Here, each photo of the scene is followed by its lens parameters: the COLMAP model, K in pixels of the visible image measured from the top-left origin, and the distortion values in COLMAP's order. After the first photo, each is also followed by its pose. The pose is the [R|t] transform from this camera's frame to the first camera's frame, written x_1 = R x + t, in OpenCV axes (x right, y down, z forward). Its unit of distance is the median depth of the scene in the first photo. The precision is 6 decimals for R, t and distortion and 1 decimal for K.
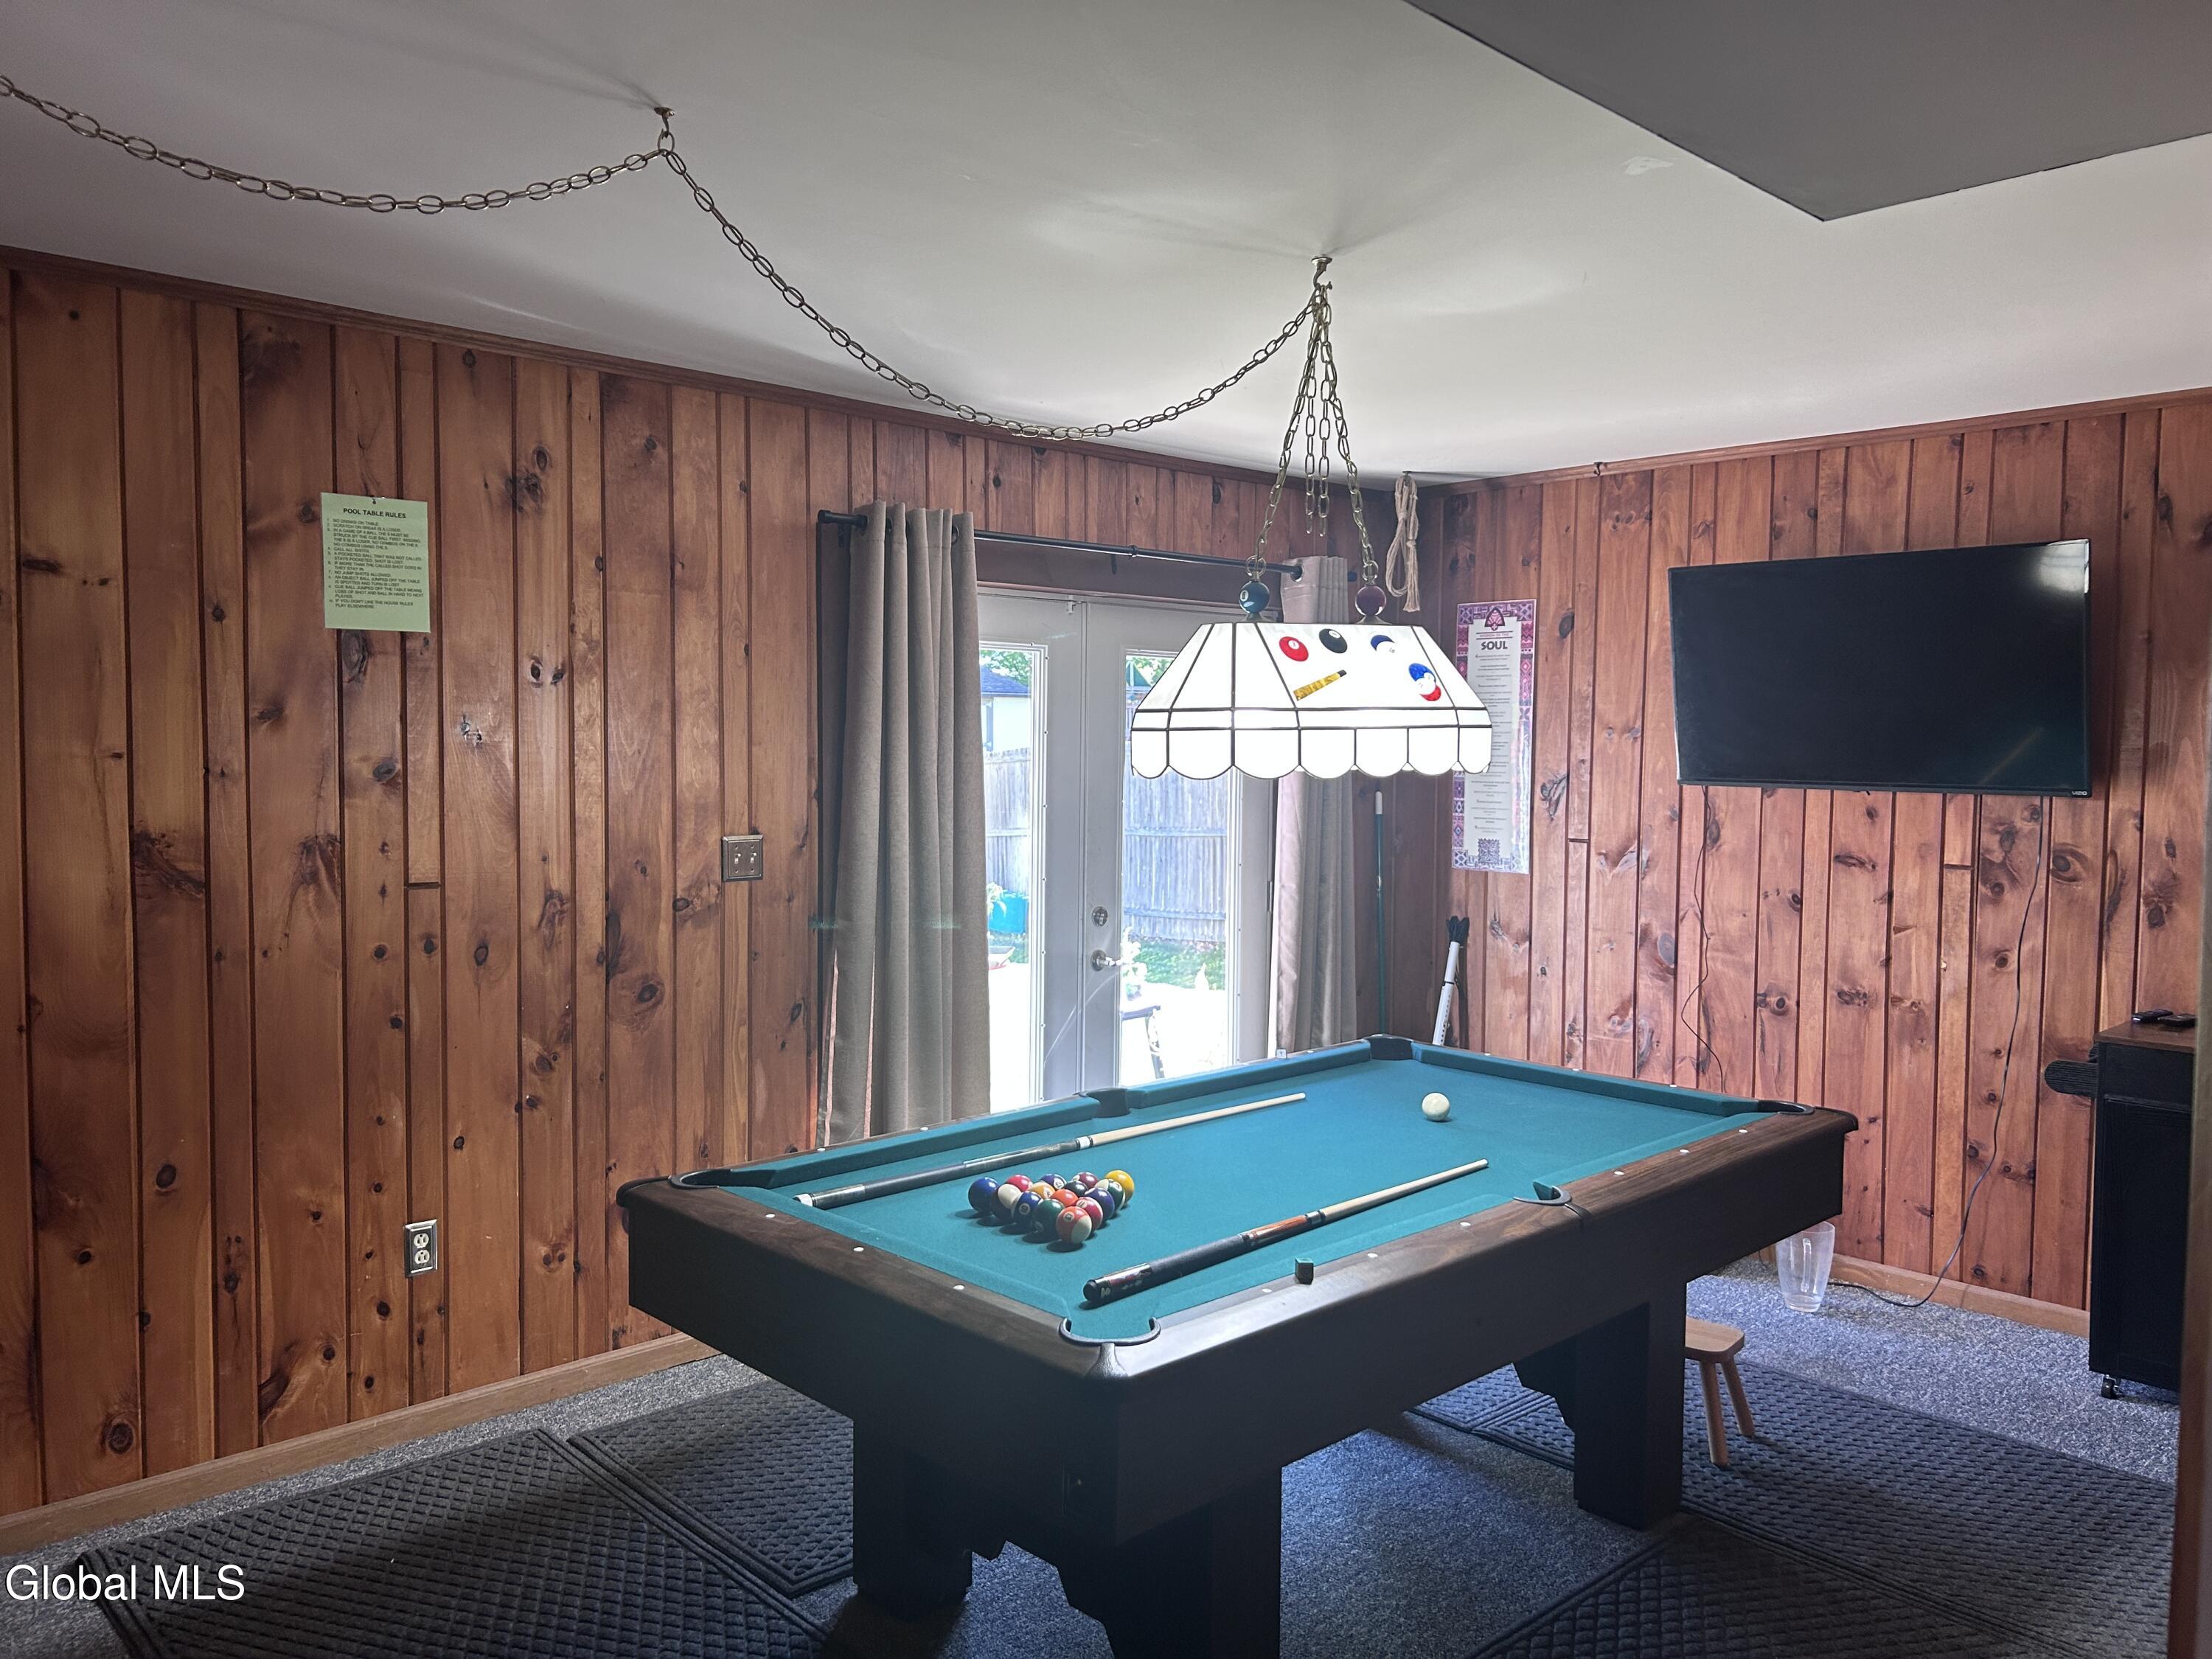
lens RADIAL K [[1657.3, 0, 1105.6], [0, 1657.3, 823.9], [0, 0, 1]] dist [0.066861, -0.089918]
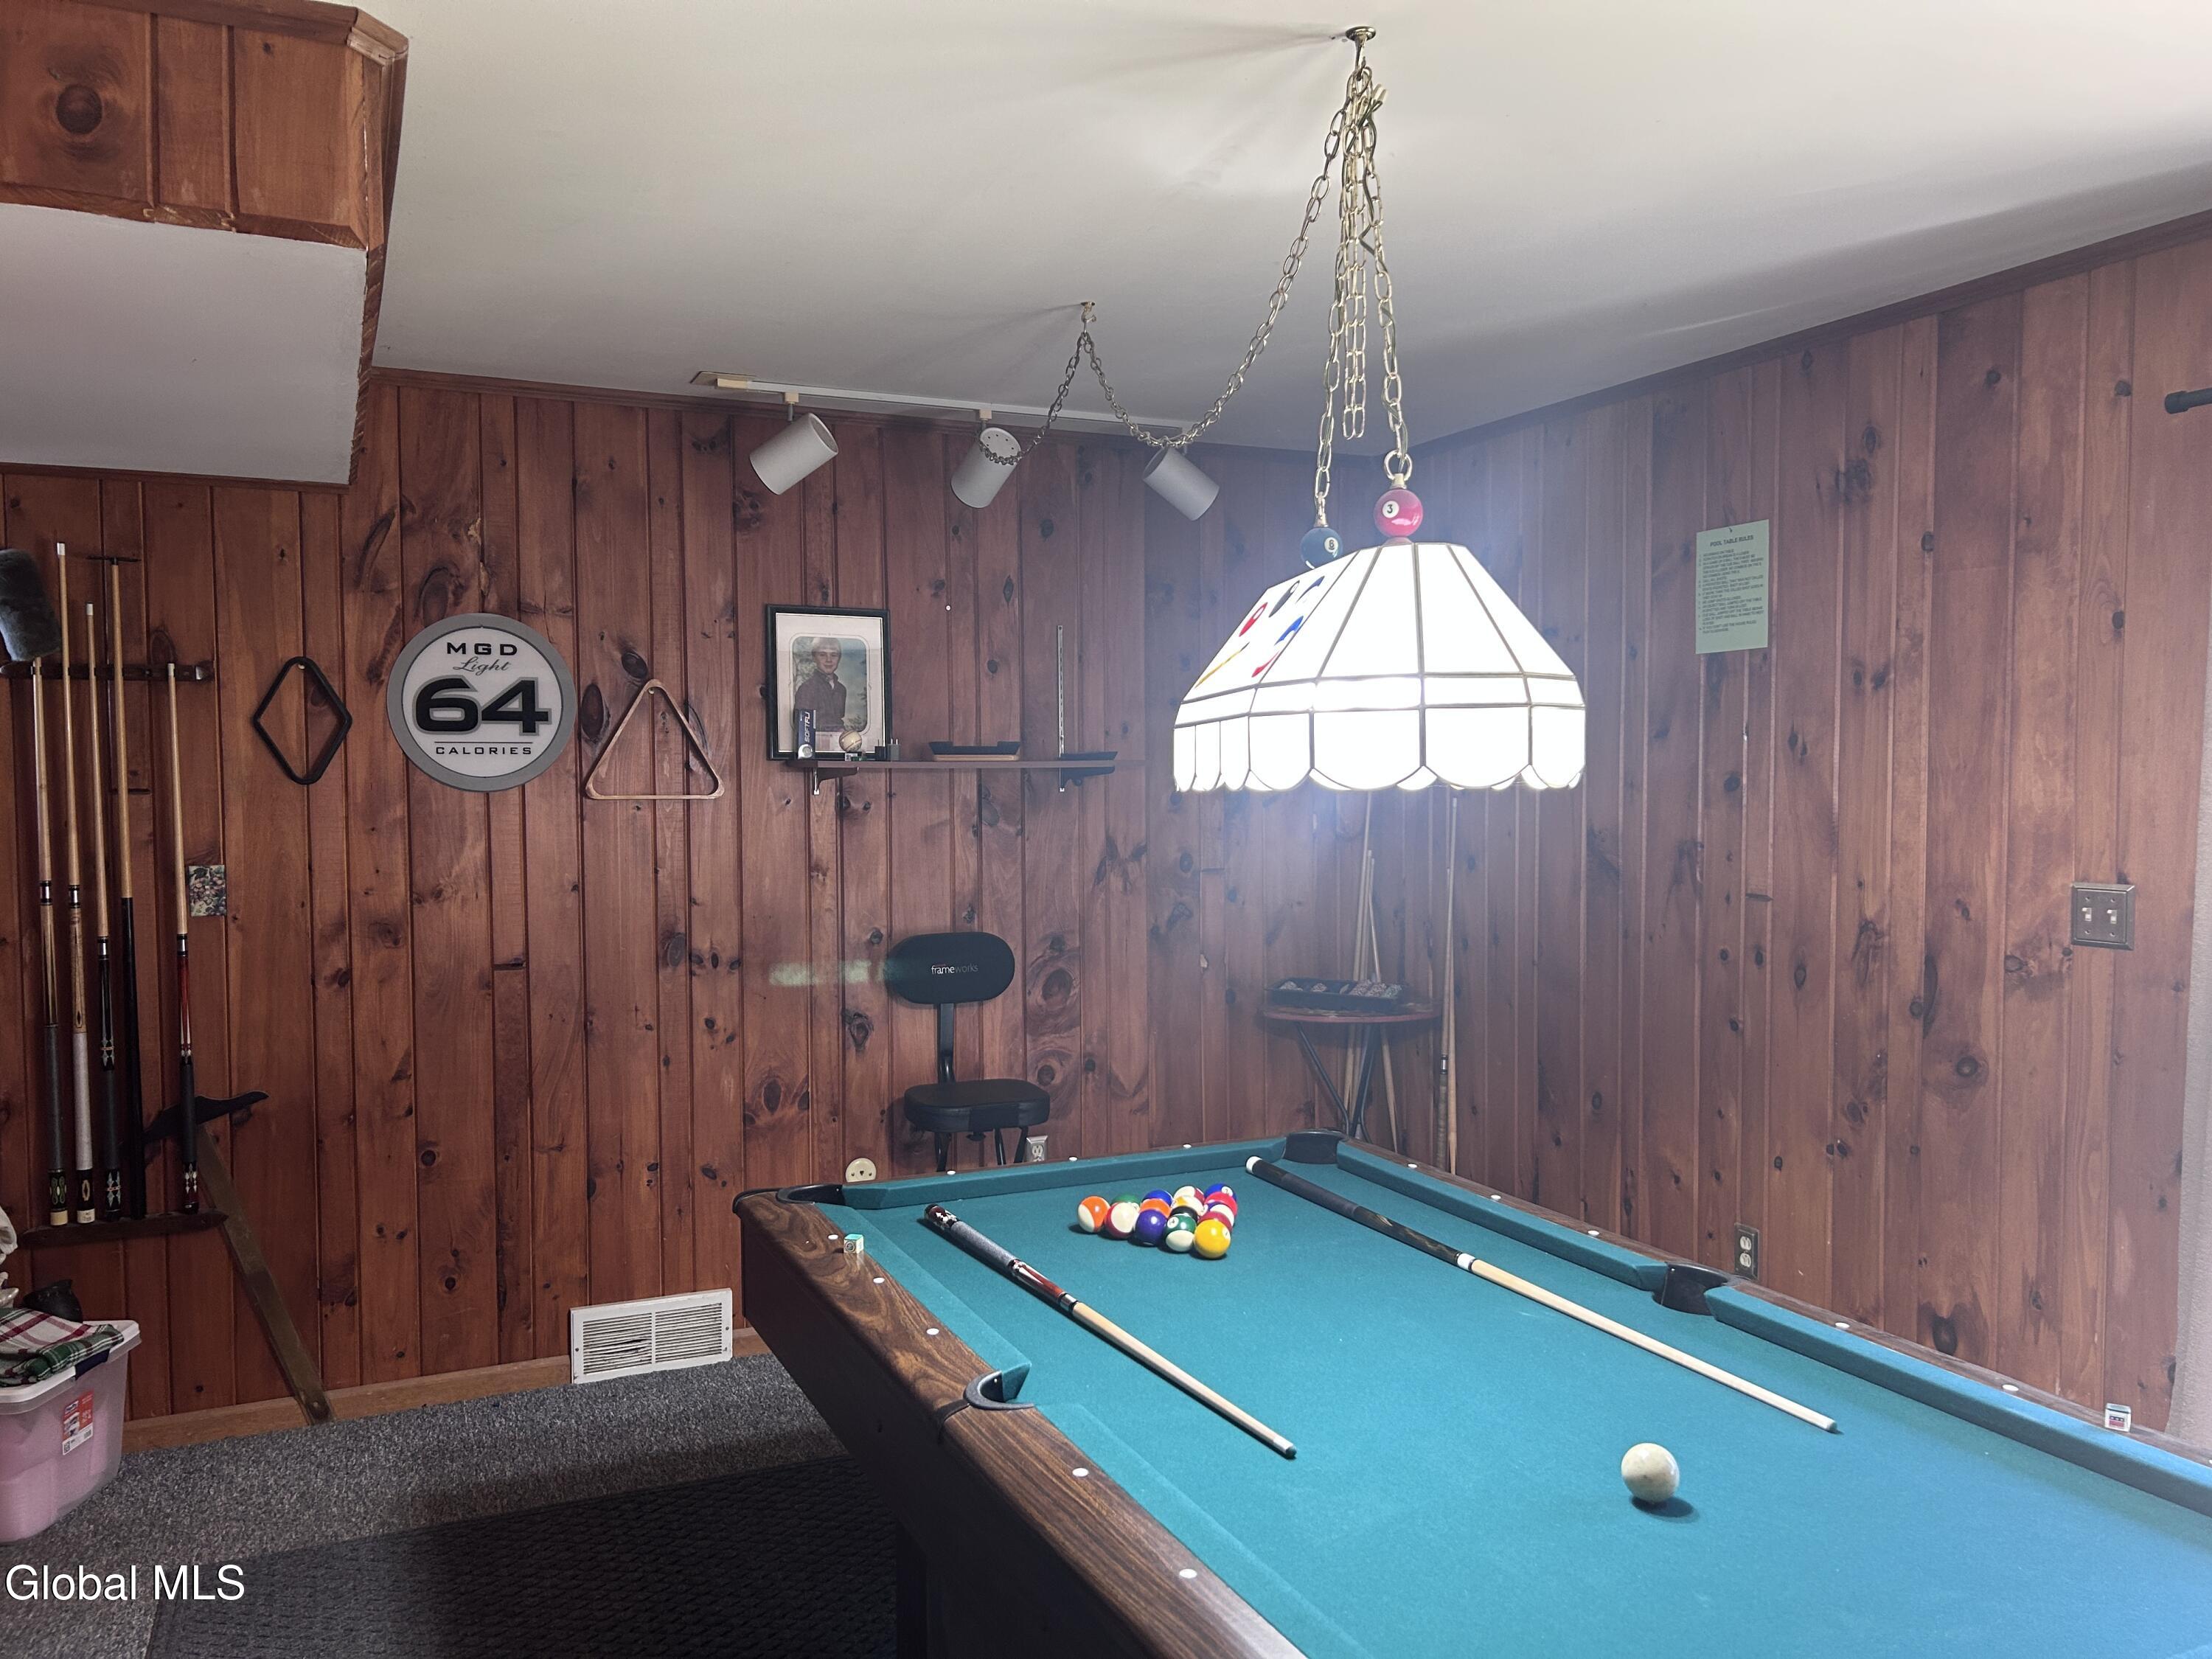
lens RADIAL K [[1657.3, 0, 1103.1], [0, 1657.3, 842.9], [0, 0, 1]] dist [0.066861, -0.089918]
pose [[-0.317706, 0.039458, -0.947368, 0.644283], [-0.046529, 0.997281, 0.057140, -0.033918], [0.947047, 0.062234, -0.315007, 0.891513]]
